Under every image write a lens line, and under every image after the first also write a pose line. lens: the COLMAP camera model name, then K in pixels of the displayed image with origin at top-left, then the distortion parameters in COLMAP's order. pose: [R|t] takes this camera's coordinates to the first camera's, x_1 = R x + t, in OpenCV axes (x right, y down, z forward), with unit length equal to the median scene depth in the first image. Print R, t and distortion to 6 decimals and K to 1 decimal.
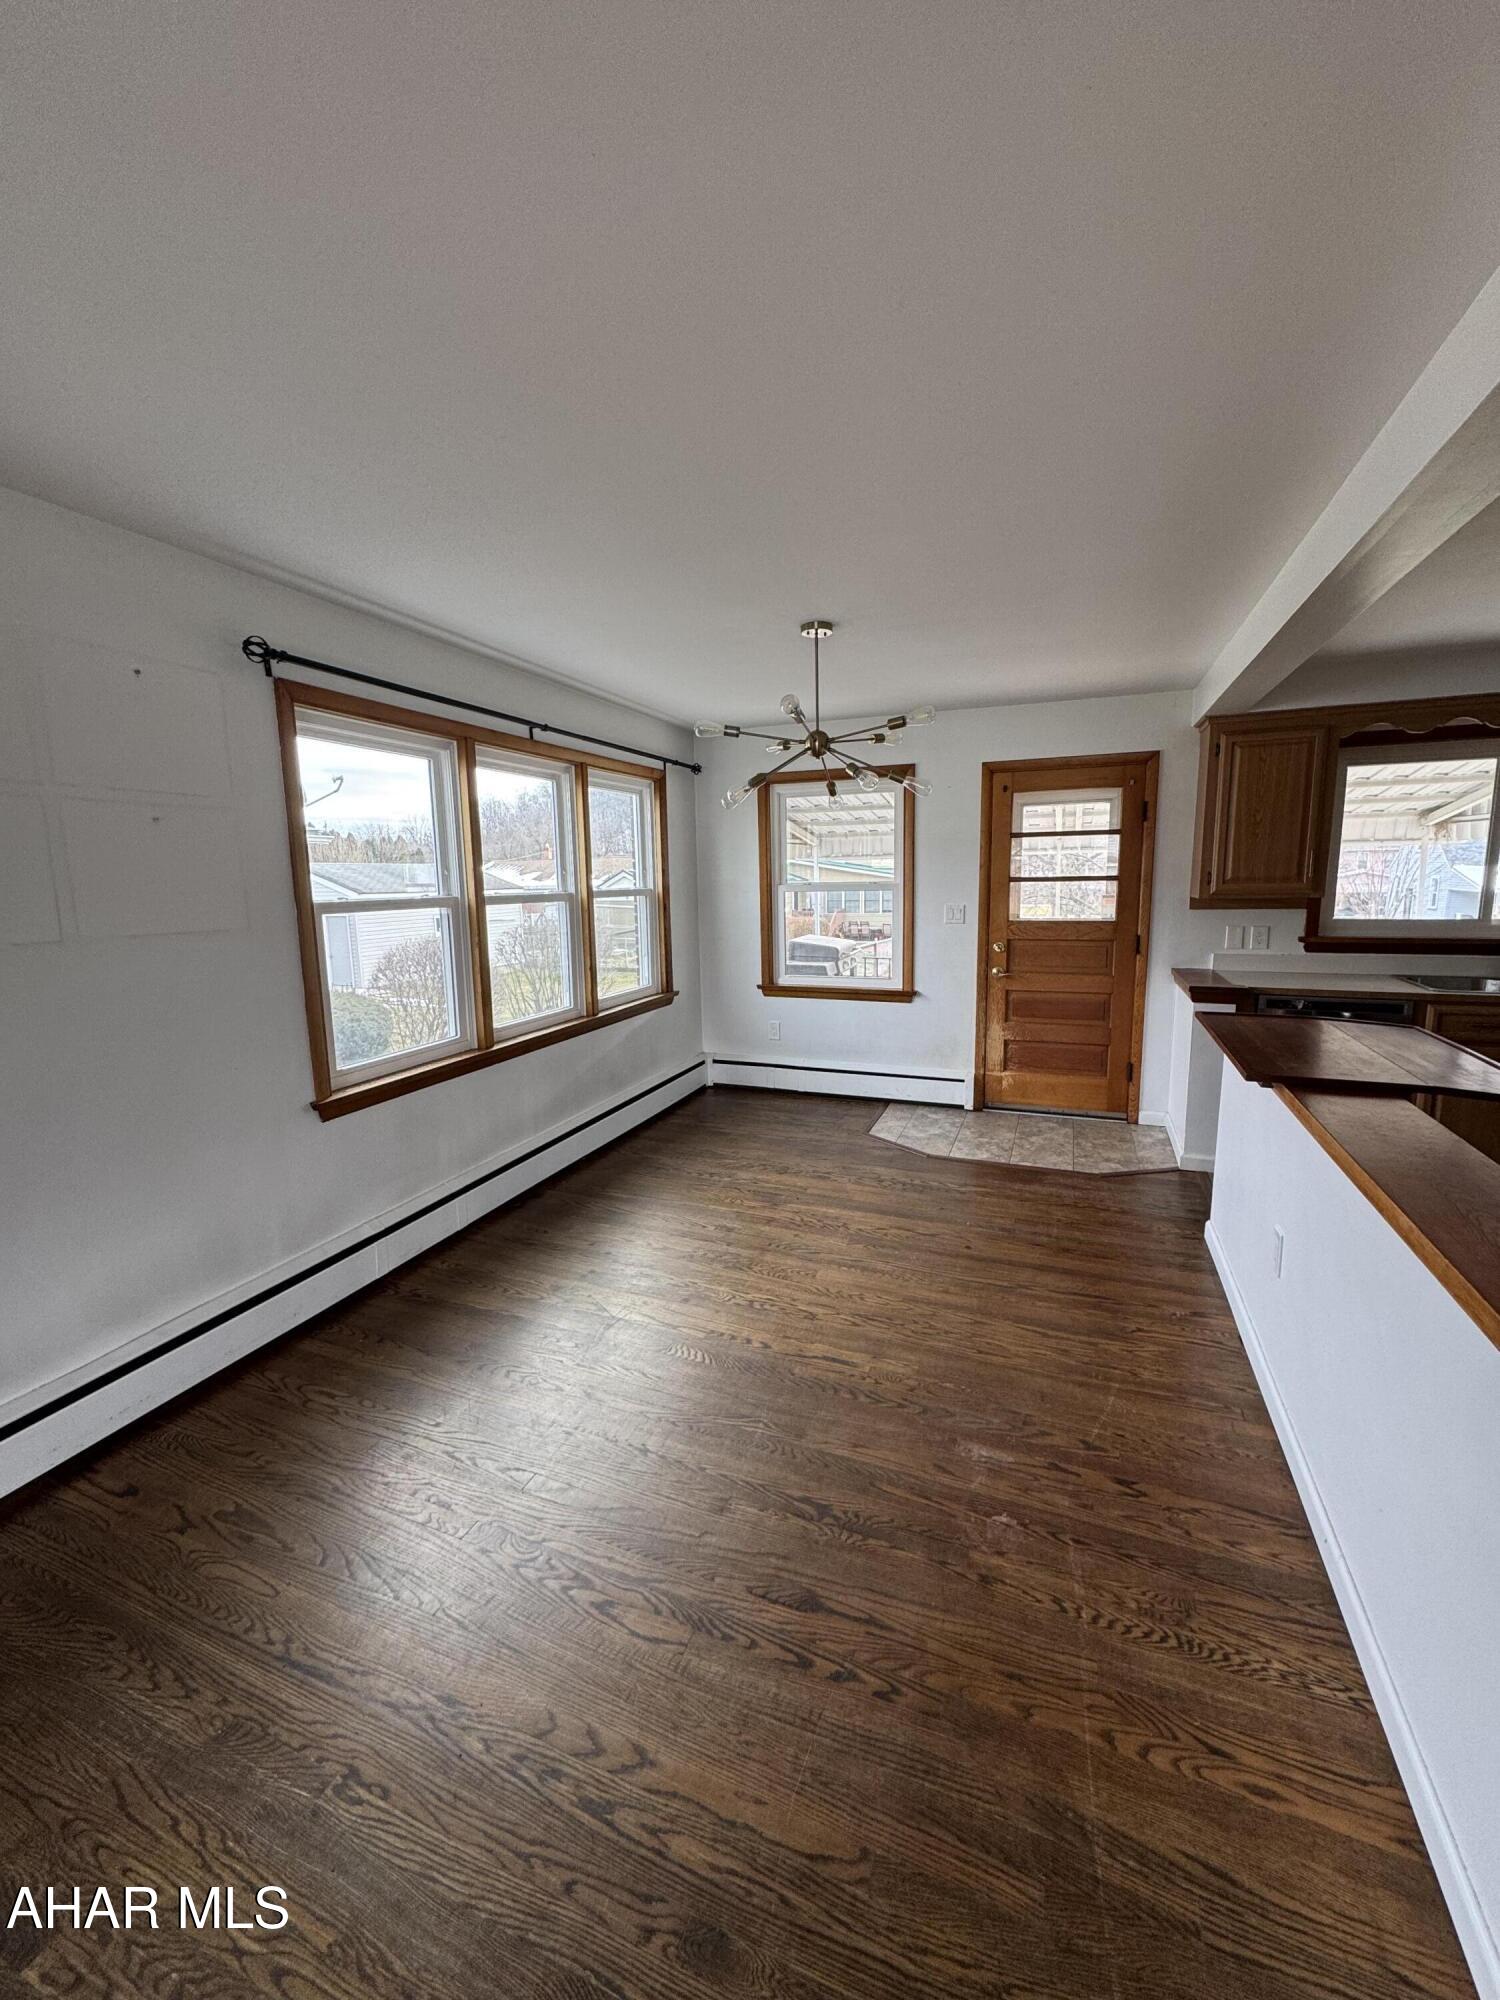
lens RADIAL K [[795.4, 0, 750.0], [0, 795.4, 1000.0], [0, 0, 1]] dist [-0.002028, -0.000364]
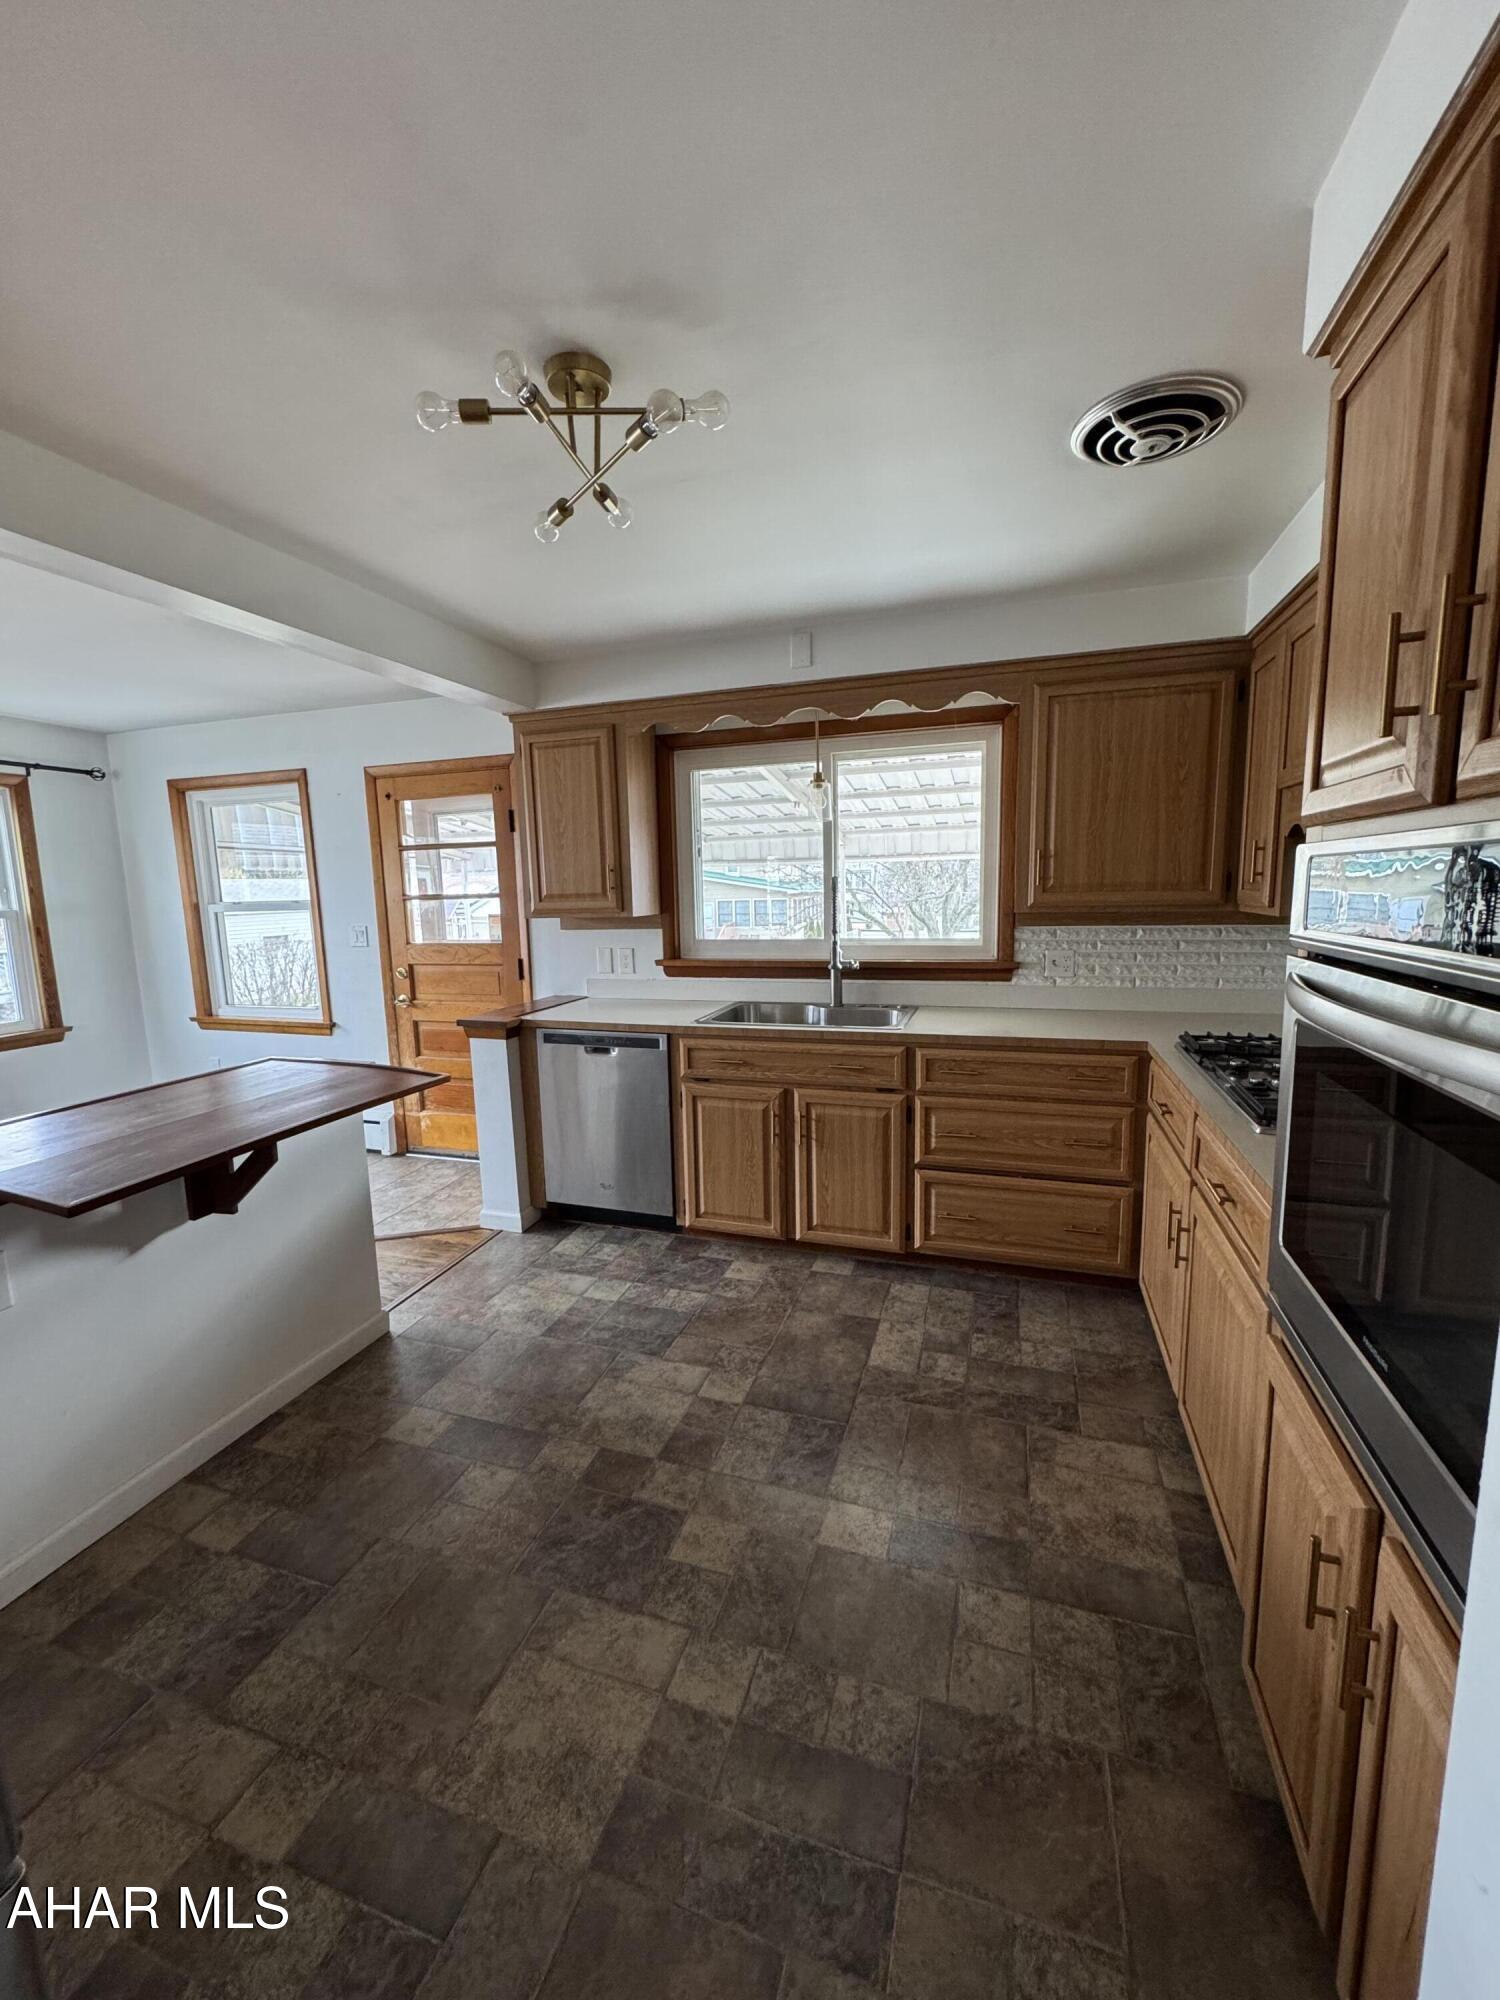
lens RADIAL K [[795.4, 0, 750.0], [0, 795.4, 1000.0], [0, 0, 1]] dist [-0.002028, -0.000364]
pose [[0.998357, -0.014264, 0.055488, 0.799674], [0.015088, 0.999782, -0.014463, -0.021125], [-0.055269, 0.015276, 0.998355, 0.104973]]
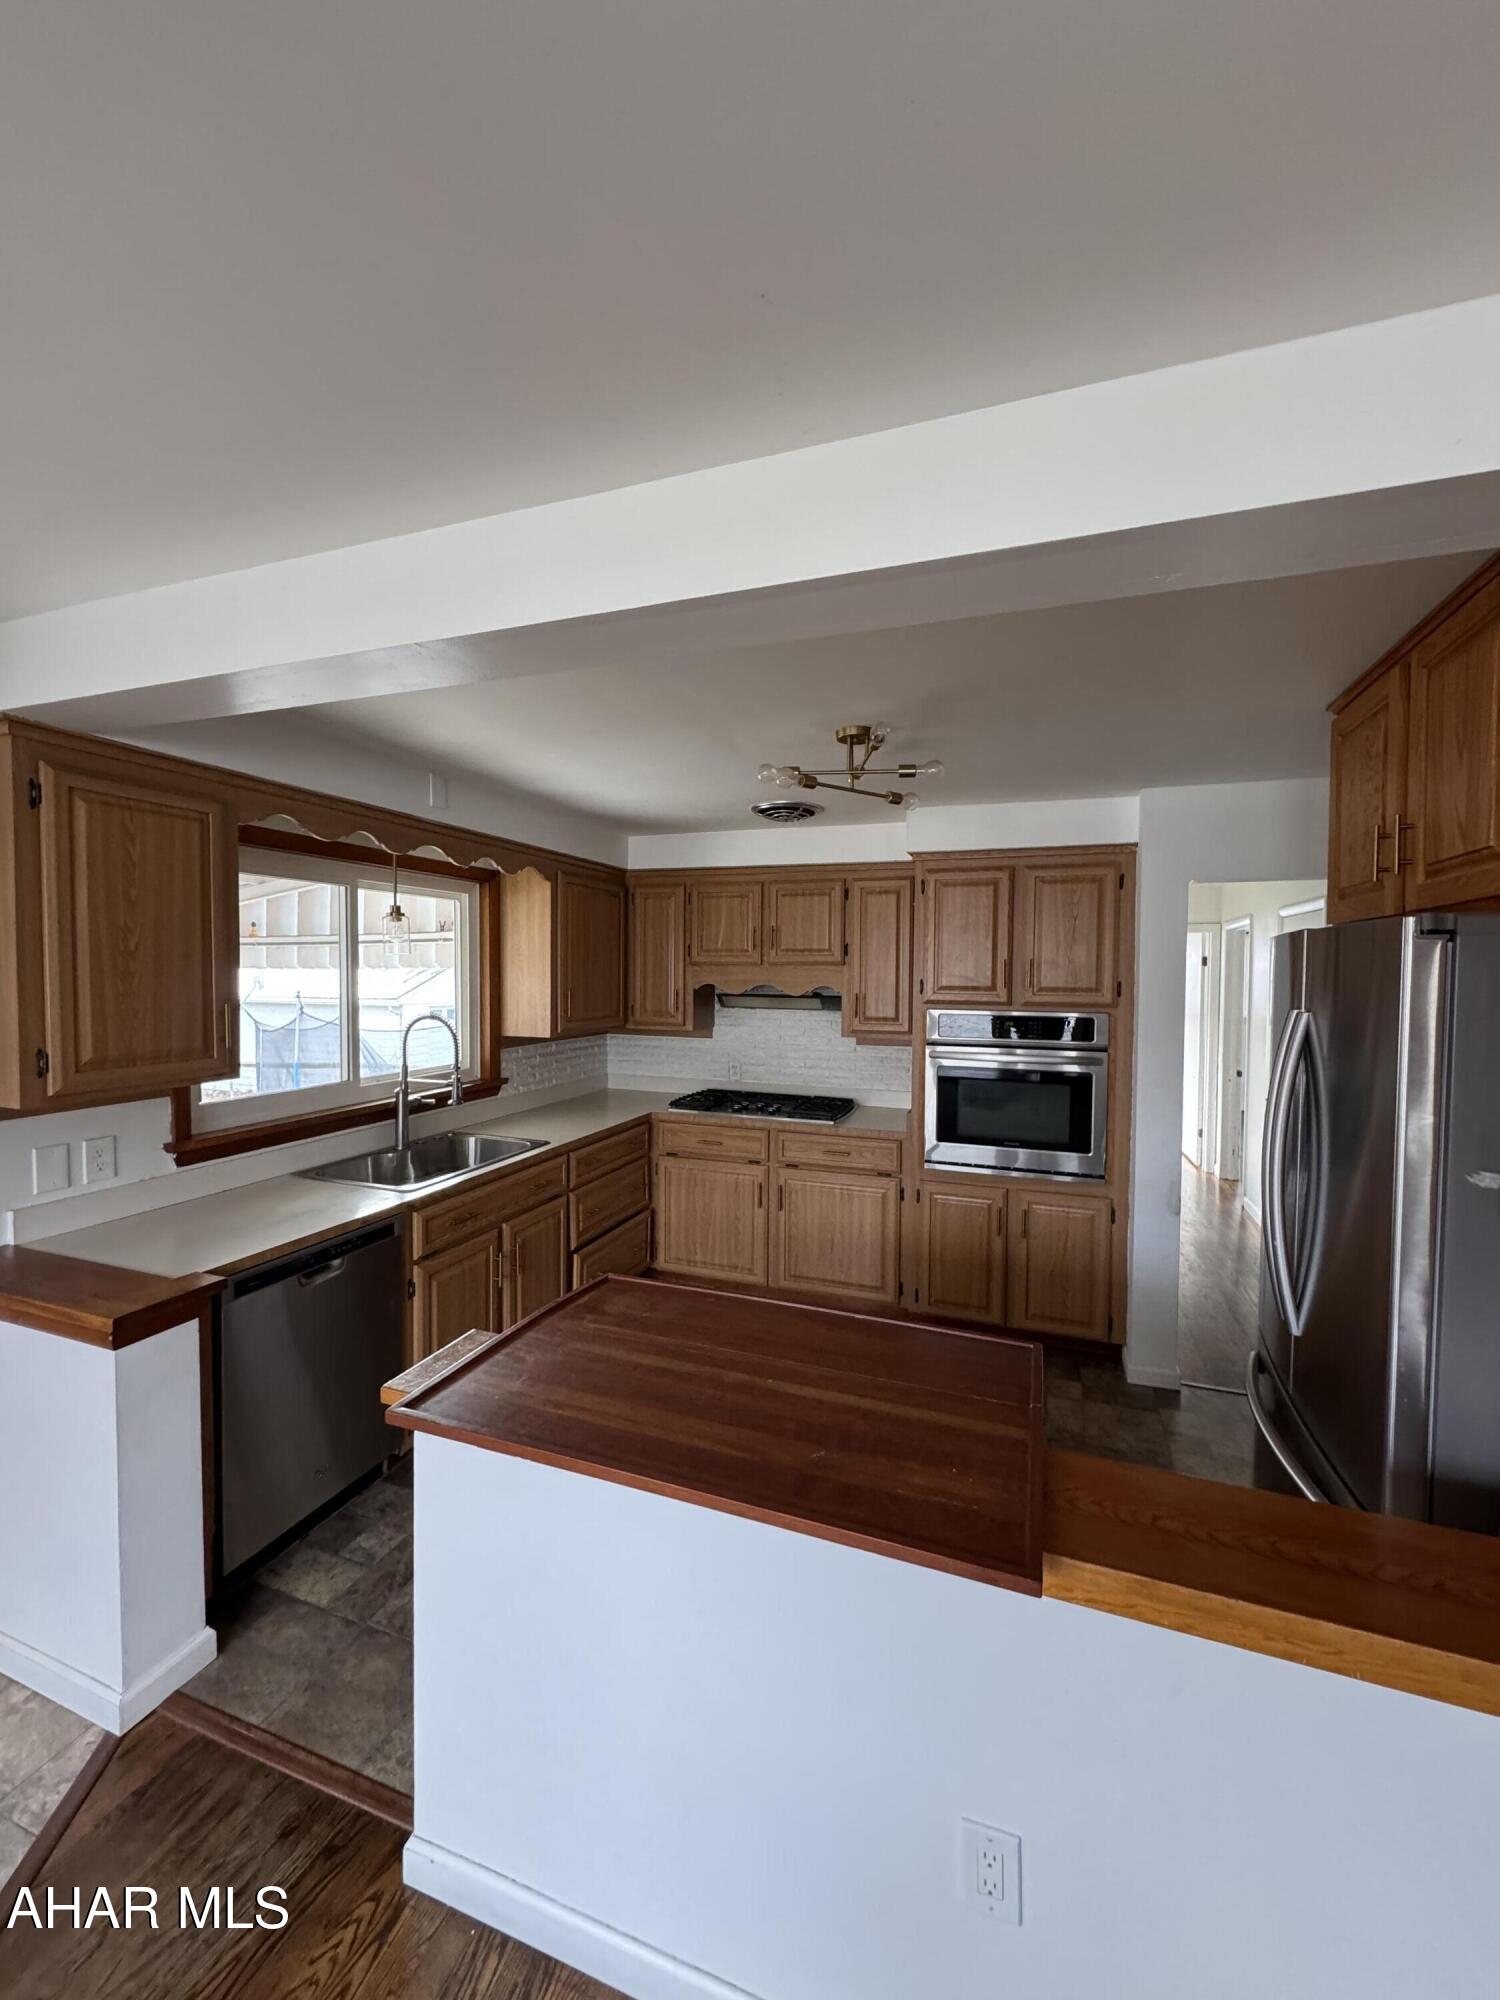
lens RADIAL K [[795.4, 0, 750.0], [0, 795.4, 1000.0], [0, 0, 1]] dist [-0.002028, -0.000364]
pose [[-0.029127, -0.022175, 0.999330, 0.107031], [0.143228, 0.989345, 0.026128, -0.148432], [-0.989261, 0.143893, -0.025641, 0.620114]]
